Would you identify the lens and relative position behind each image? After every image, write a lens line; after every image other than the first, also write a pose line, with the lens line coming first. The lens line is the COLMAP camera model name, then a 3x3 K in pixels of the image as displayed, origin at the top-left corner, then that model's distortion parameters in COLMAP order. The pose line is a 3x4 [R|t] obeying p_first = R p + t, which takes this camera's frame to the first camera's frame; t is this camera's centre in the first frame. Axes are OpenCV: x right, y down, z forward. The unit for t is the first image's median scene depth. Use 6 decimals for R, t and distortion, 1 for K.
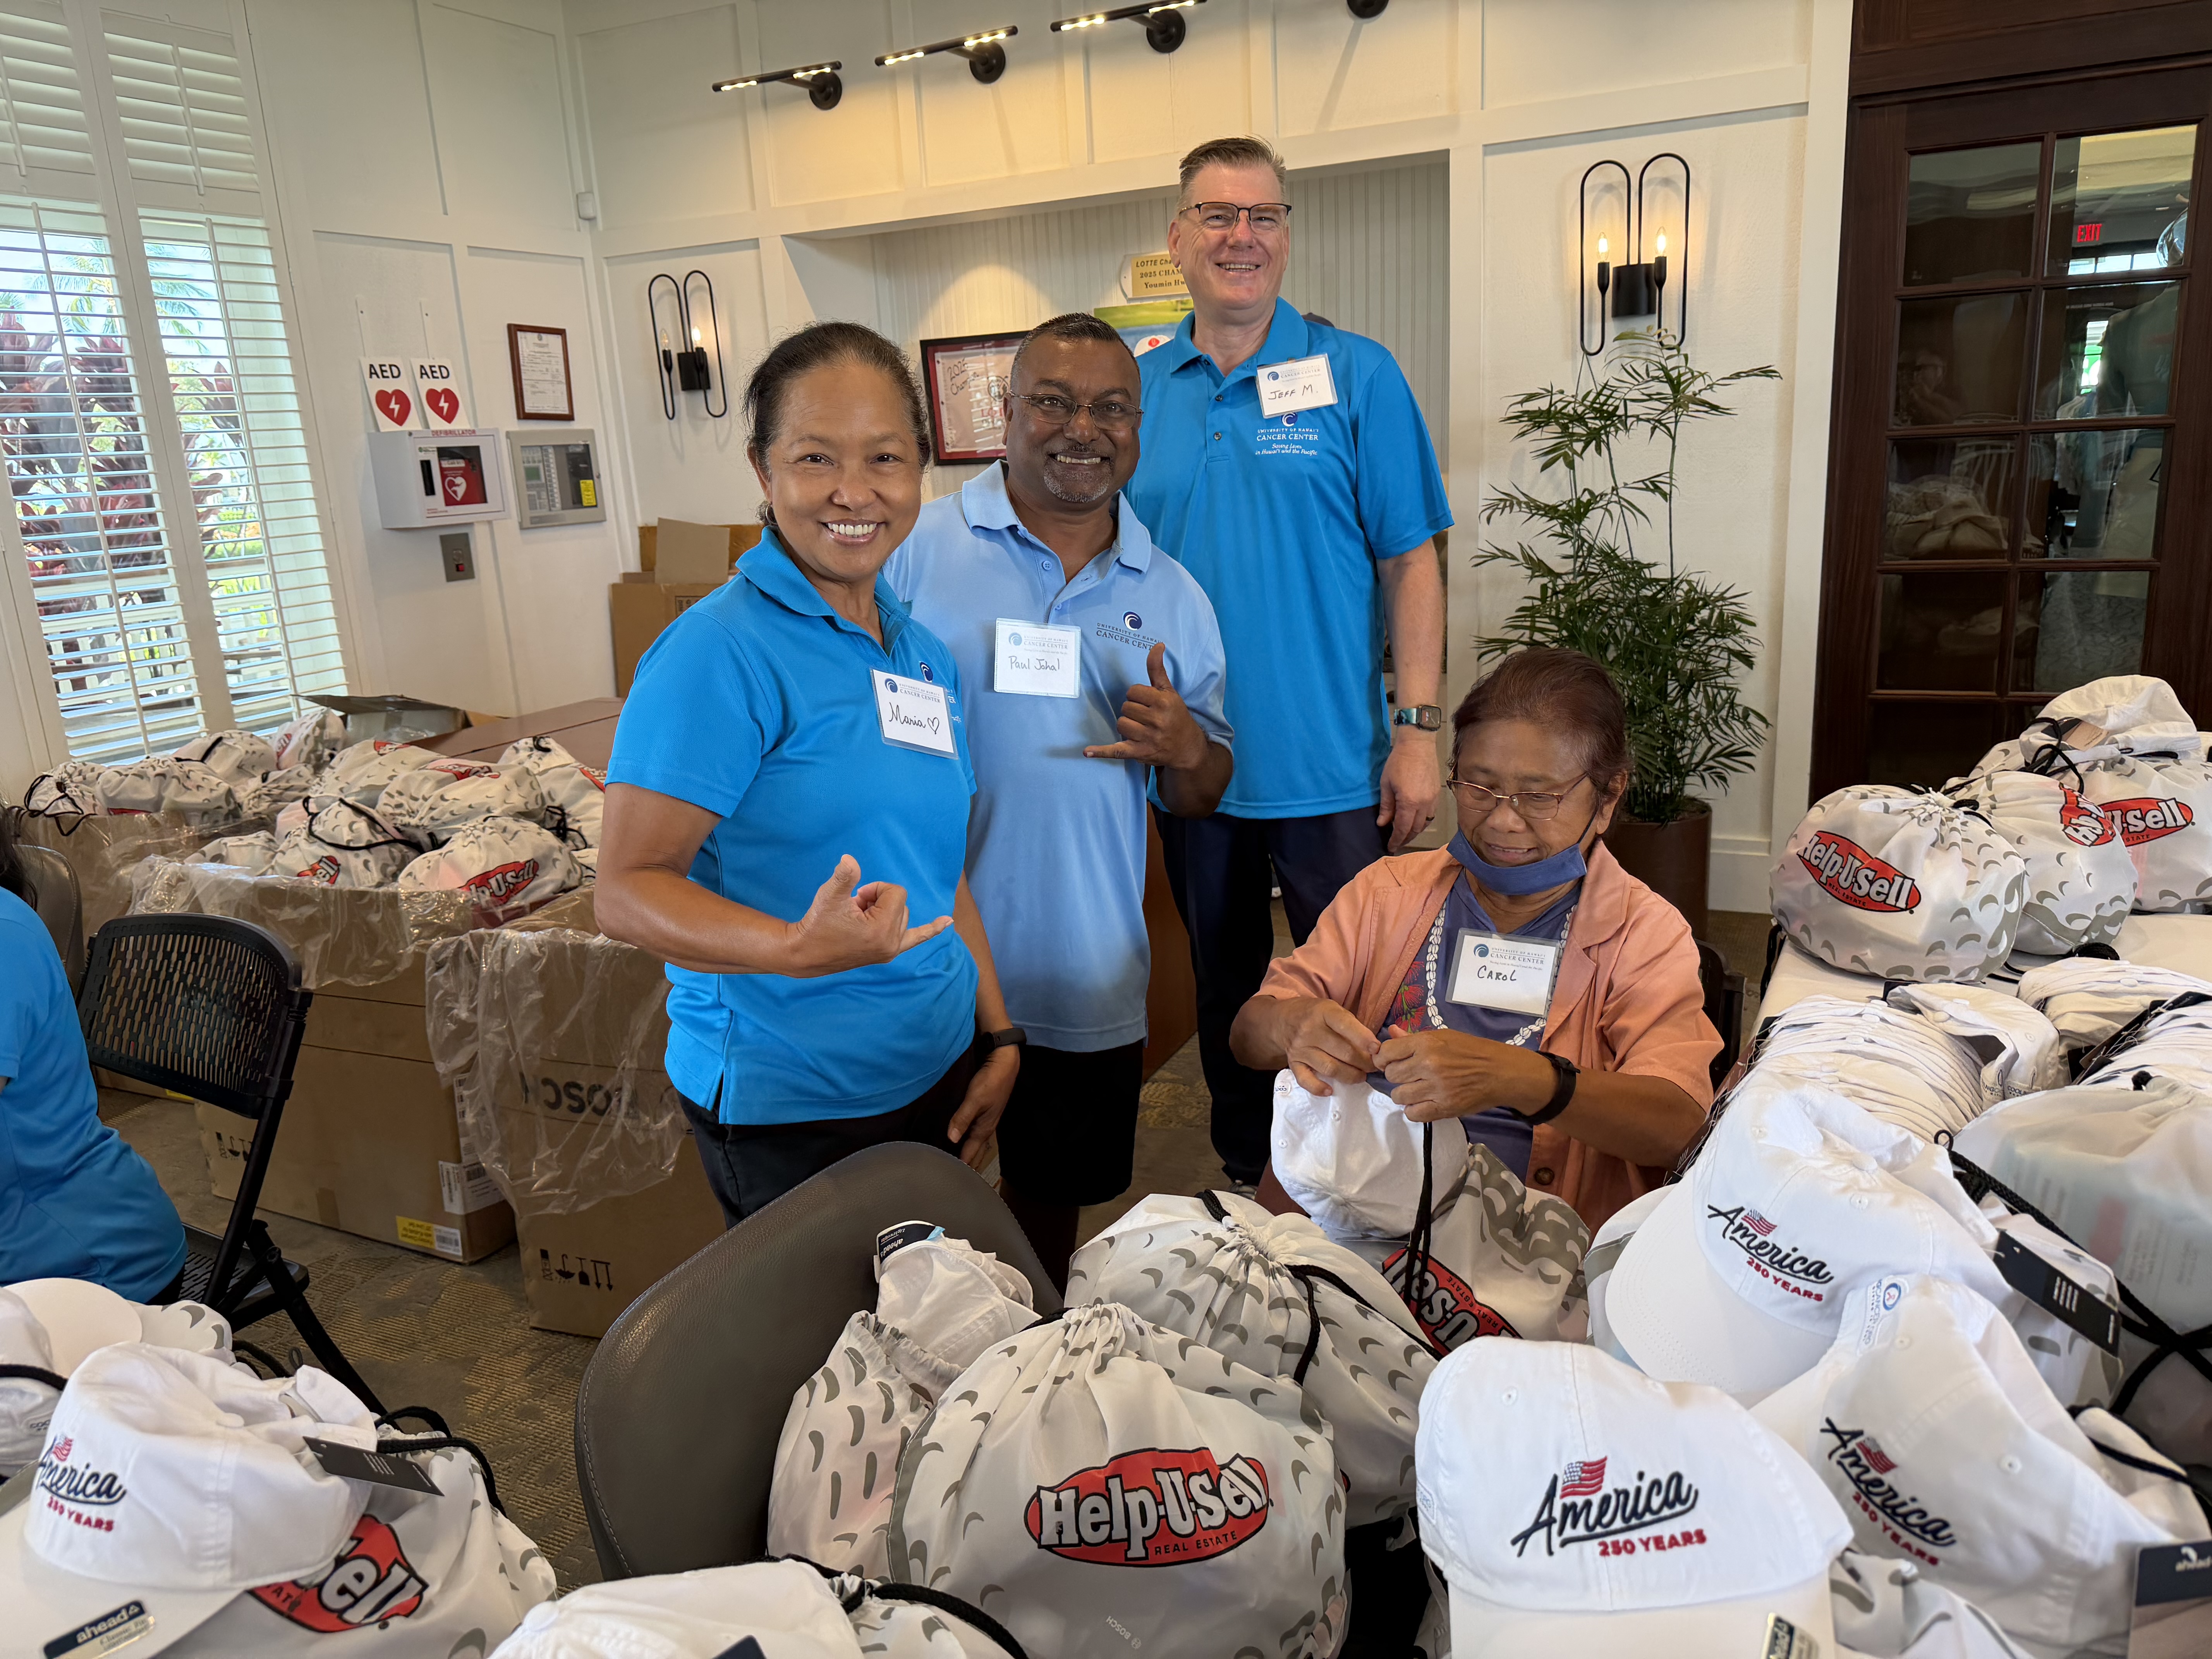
lens RADIAL K [[1582.3, 0, 1105.0], [0, 1582.3, 826.9], [0, 0, 1]] dist [0.039119, -0.045912]
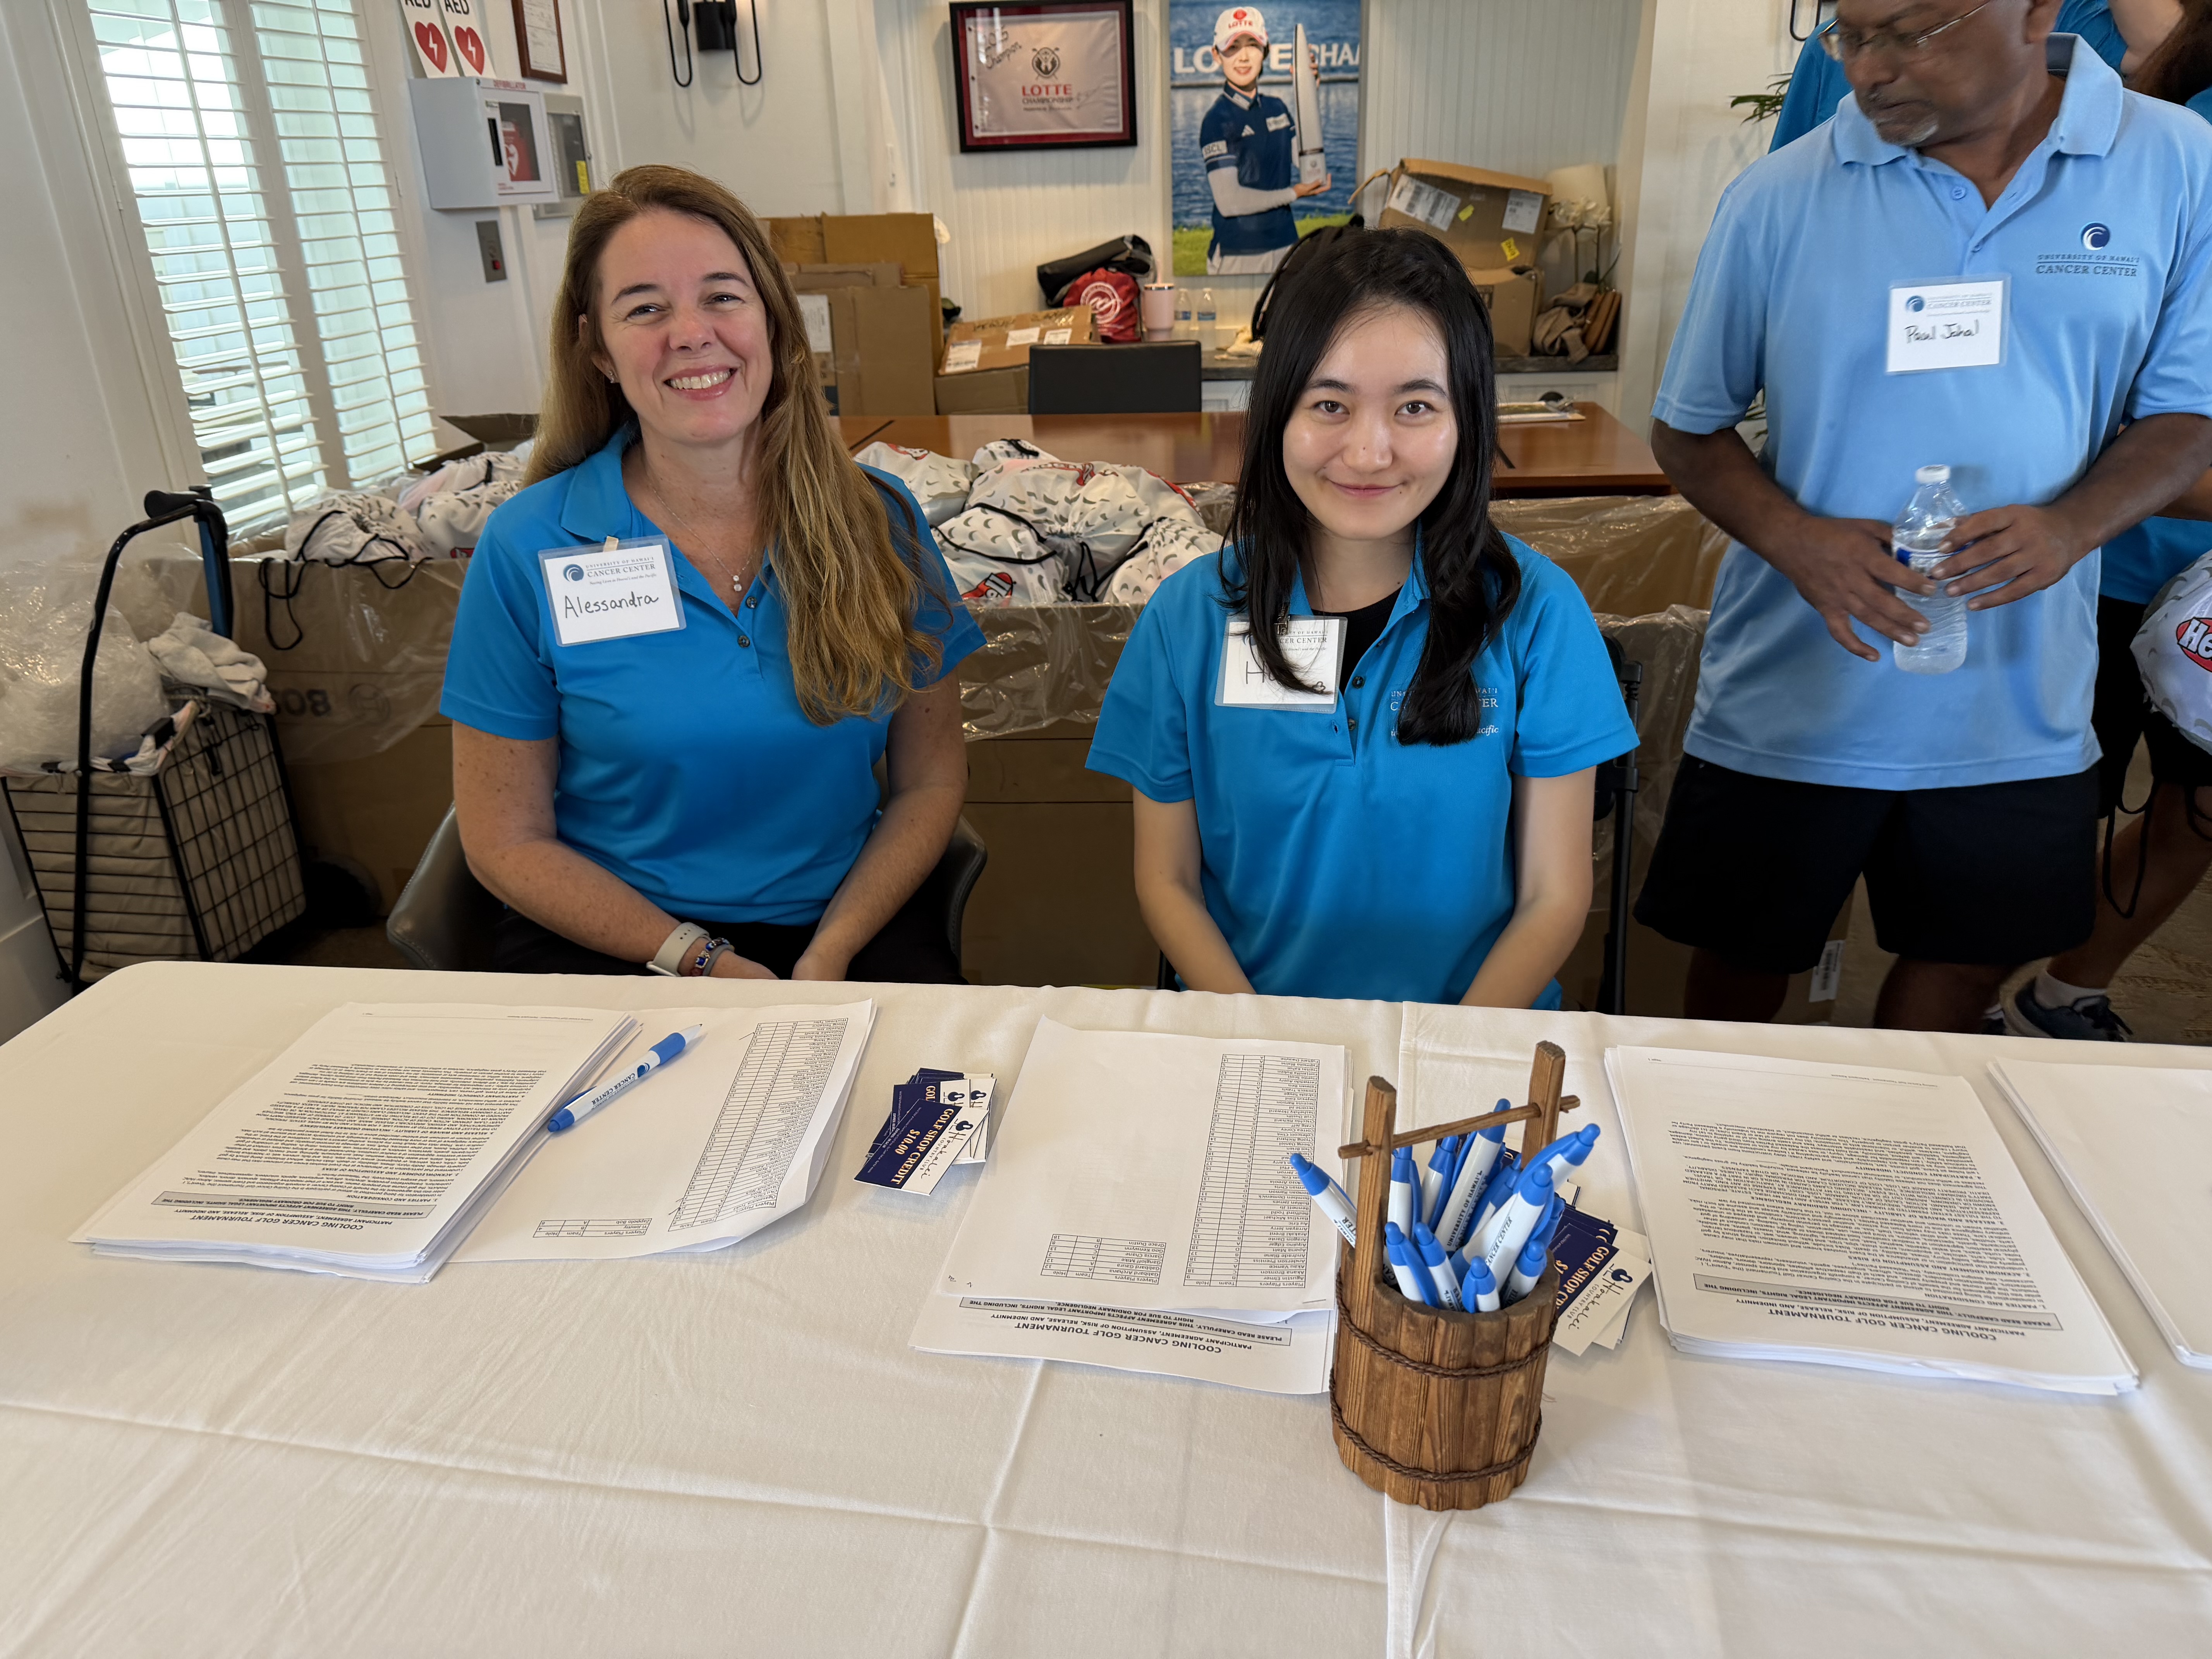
lens RADIAL K [[1582.3, 0, 1104.9], [0, 1582.3, 823.6], [0, 0, 1]] dist [0.039119, -0.045912]
pose [[0.951332, -0.096170, 0.292779, -0.392465], [0.054900, 0.987751, 0.146062, 0.017002], [-0.303240, -0.122880, 0.944958, 0.110598]]
